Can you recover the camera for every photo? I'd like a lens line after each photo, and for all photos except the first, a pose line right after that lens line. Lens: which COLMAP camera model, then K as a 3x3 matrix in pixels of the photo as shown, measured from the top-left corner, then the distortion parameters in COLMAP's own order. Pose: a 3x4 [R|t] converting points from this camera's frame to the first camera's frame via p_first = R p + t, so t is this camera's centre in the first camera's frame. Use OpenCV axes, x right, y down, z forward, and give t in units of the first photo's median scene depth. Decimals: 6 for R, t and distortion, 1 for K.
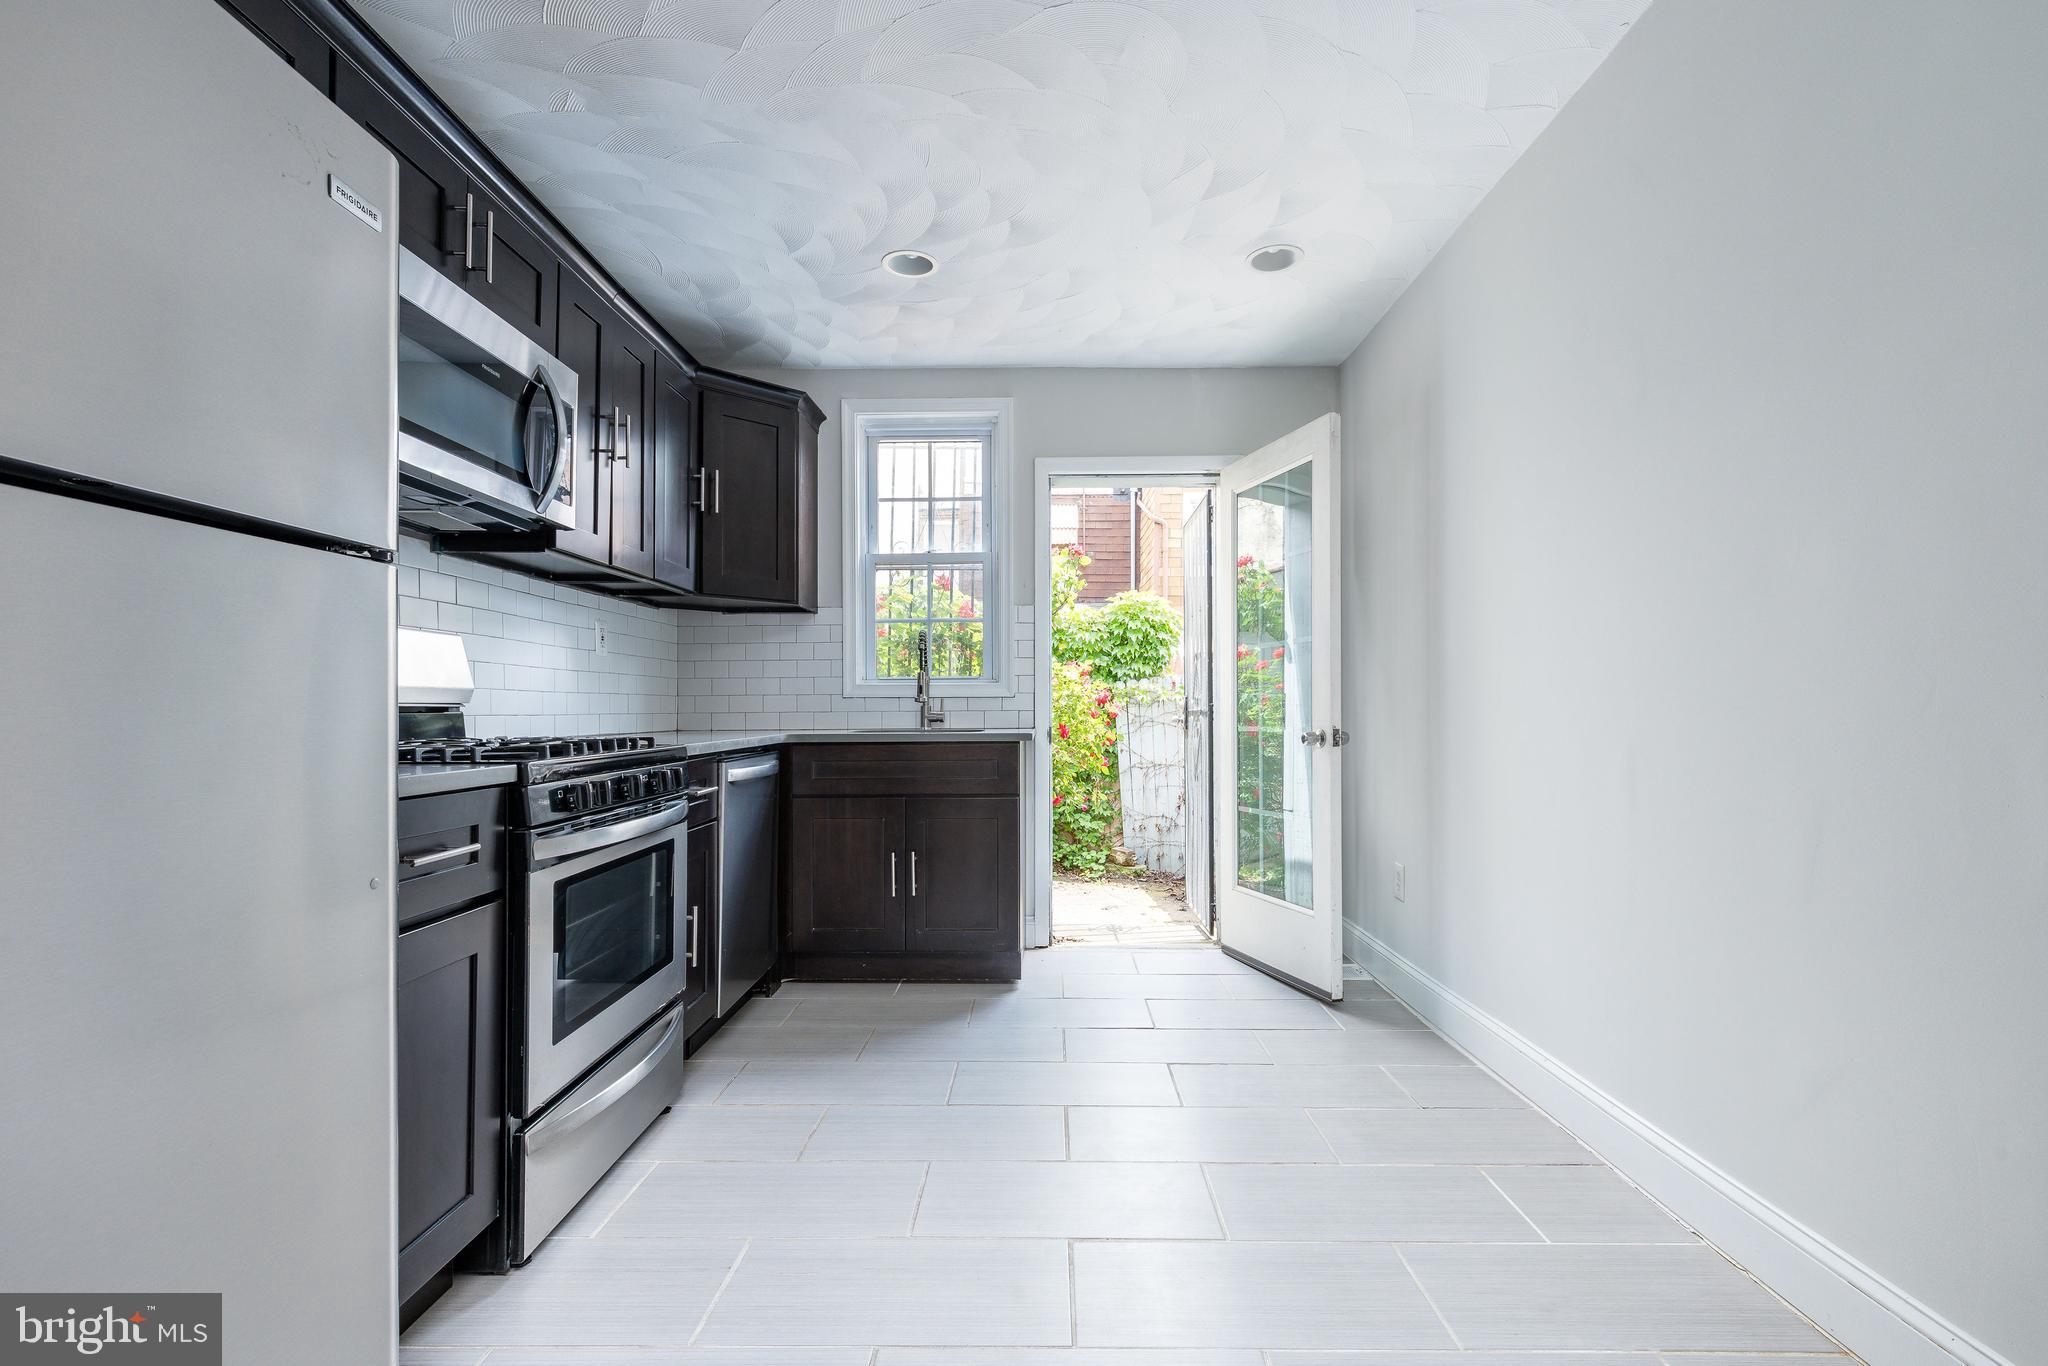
lens RADIAL K [[942.4, 0, 1026.6], [0, 942.4, 697.3], [0, 0, 1]] dist [0.000996, 0.000370]
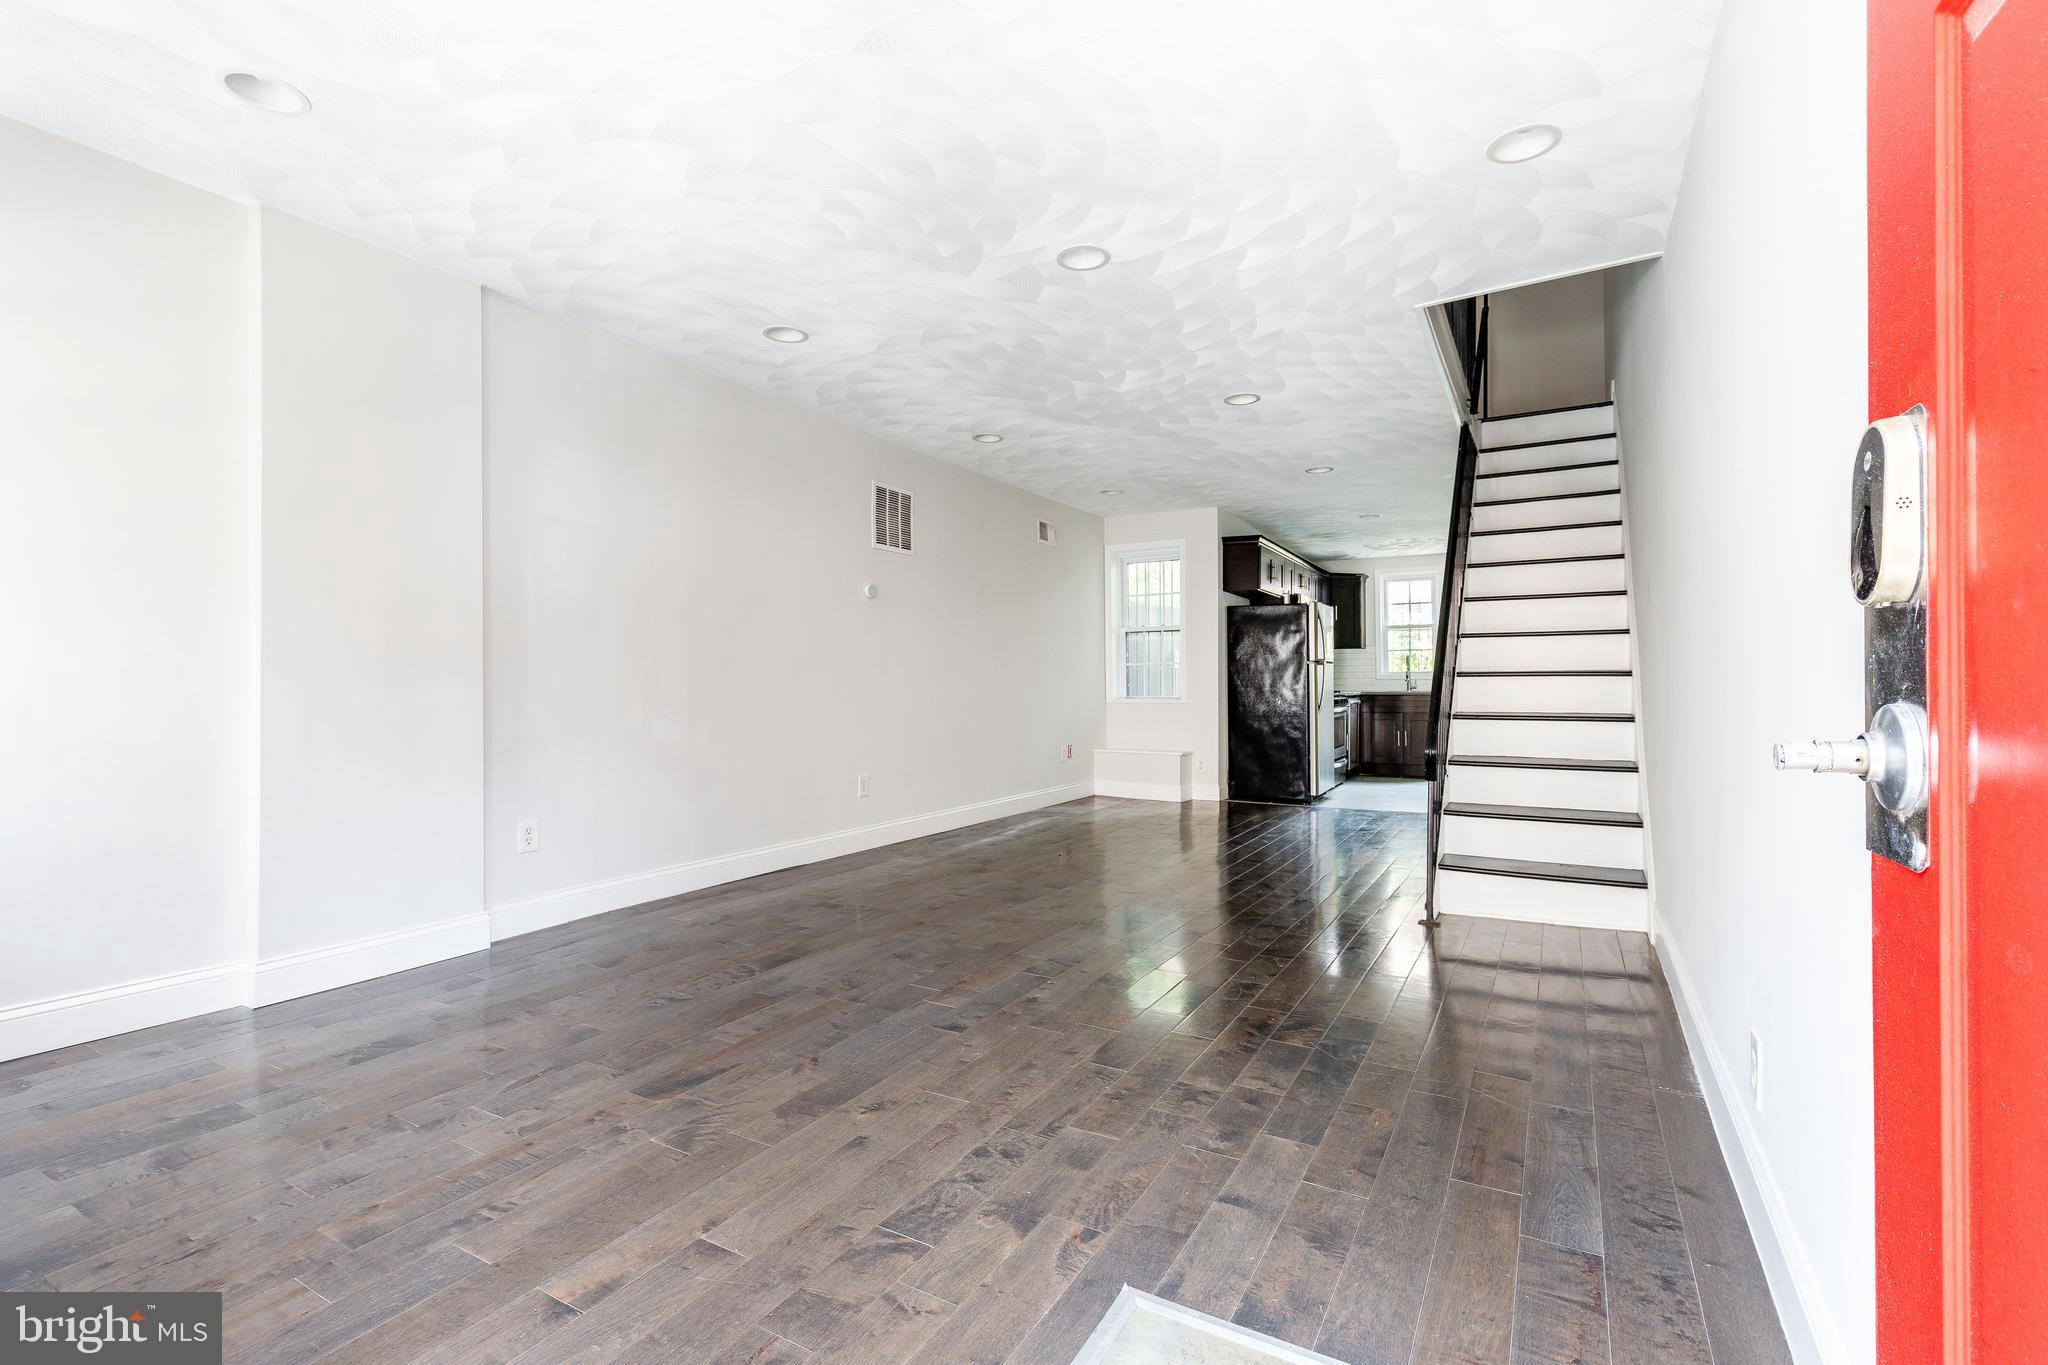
lens RADIAL K [[889.2, 0, 1025.6], [0, 889.2, 681.4], [0, 0, 1]] dist [0.002192, 0.000393]
pose [[0.889319, 0.000170, -0.457287, 0.084670], [0.005410, 0.999926, 0.010893, -0.026768], [0.457255, -0.012161, 0.889252, -1.808294]]
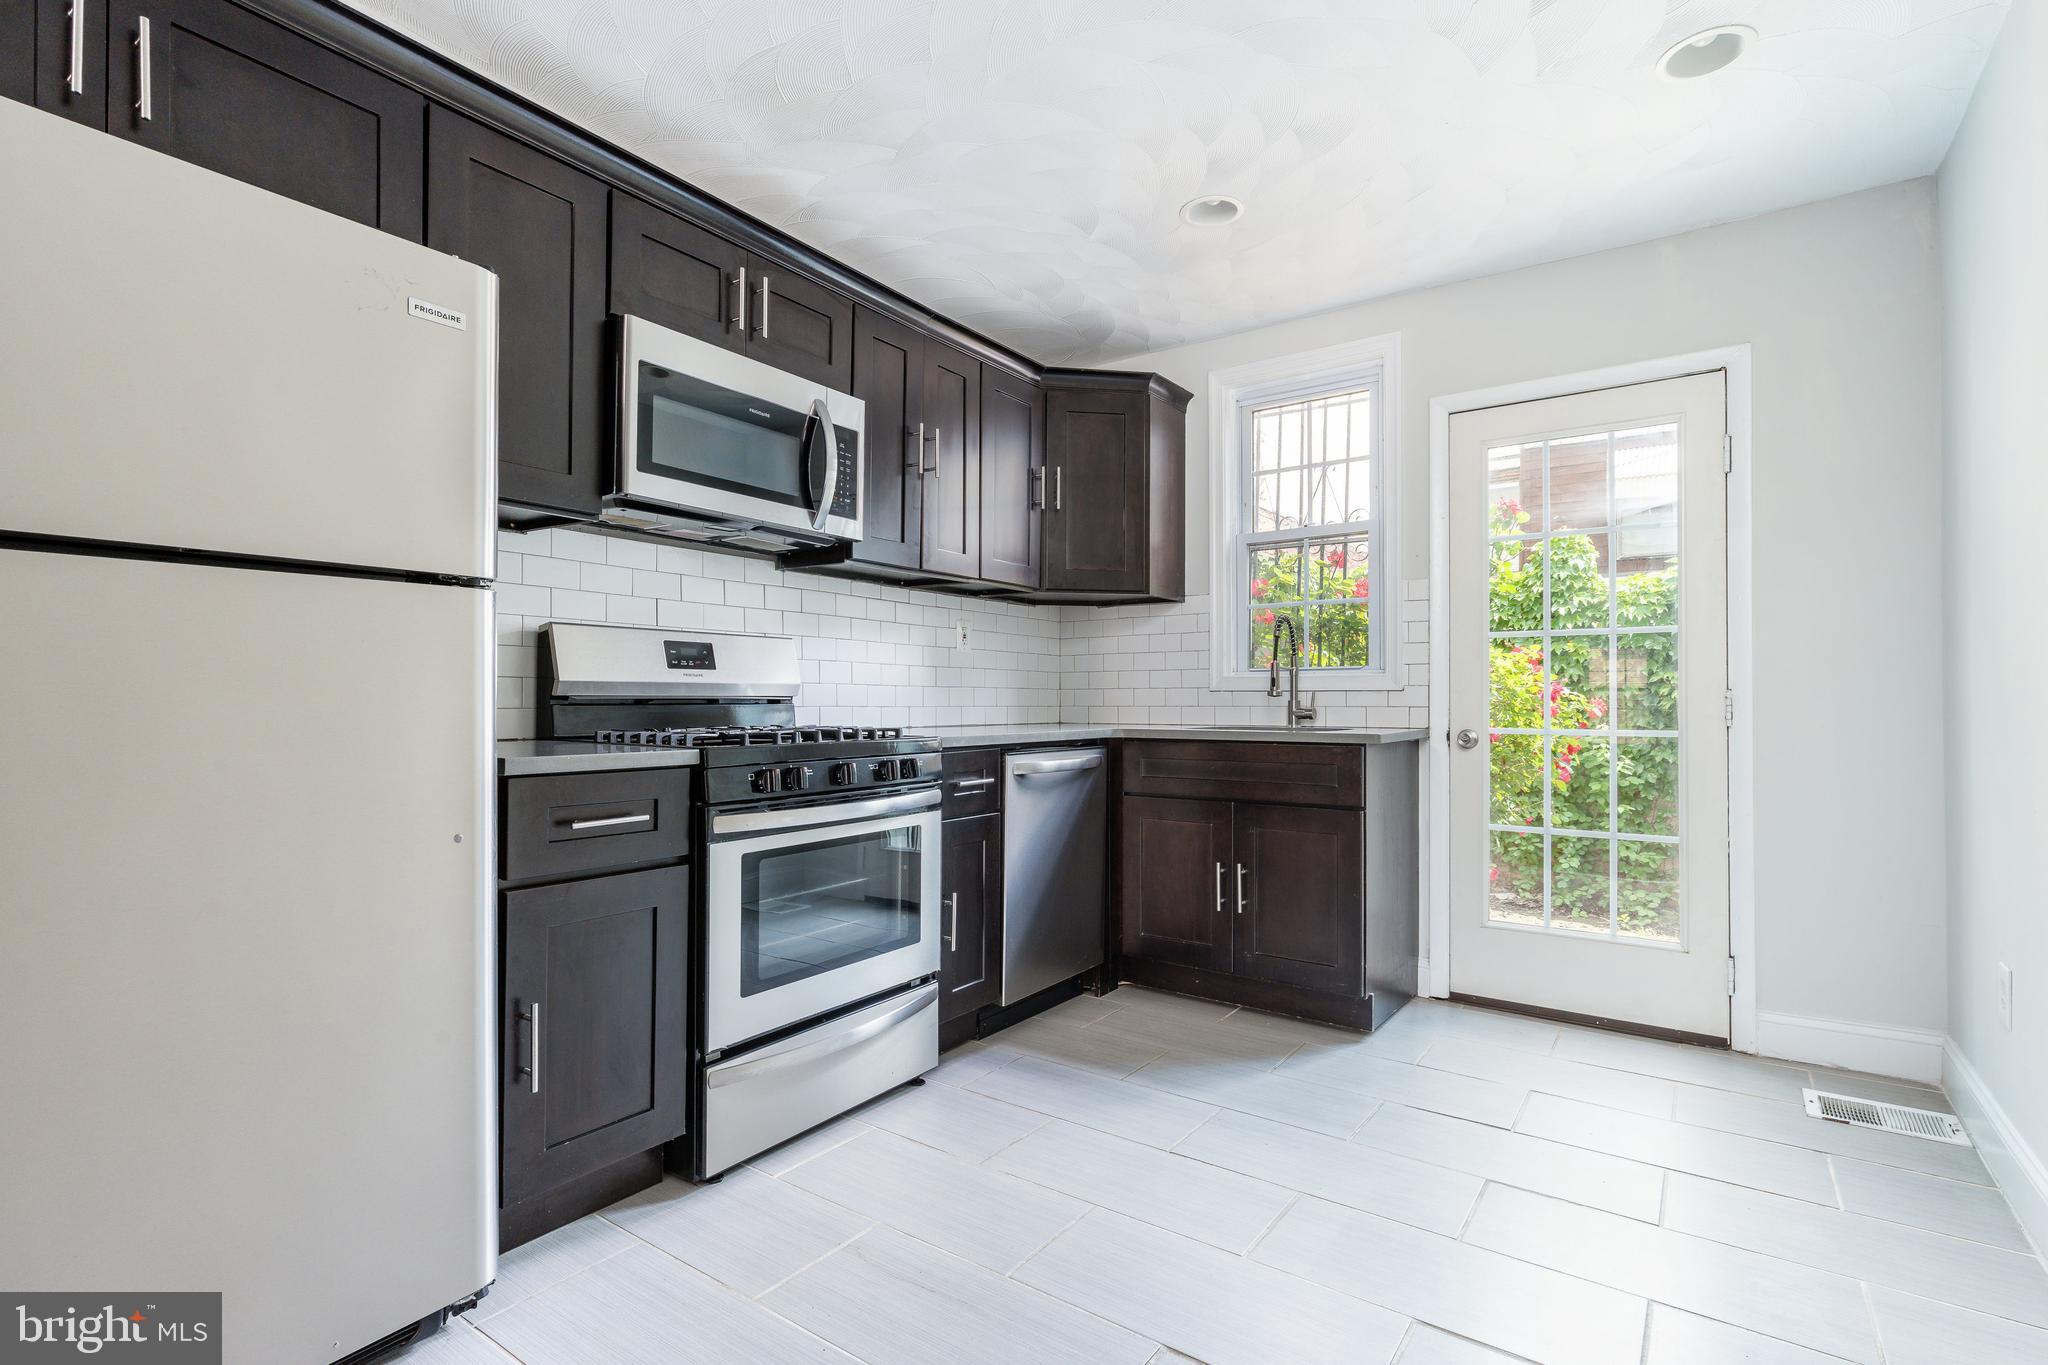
lens RADIAL K [[967.4, 0, 996.1], [0, 967.4, 683.4], [0, 0, 1]] dist [-0.000420, -0.000205]
pose [[0.814944, -0.004234, -0.579524, 0.195928], [0.000342, 0.999977, -0.006825, -0.000841], [0.579539, 0.005364, 0.814927, 0.101995]]
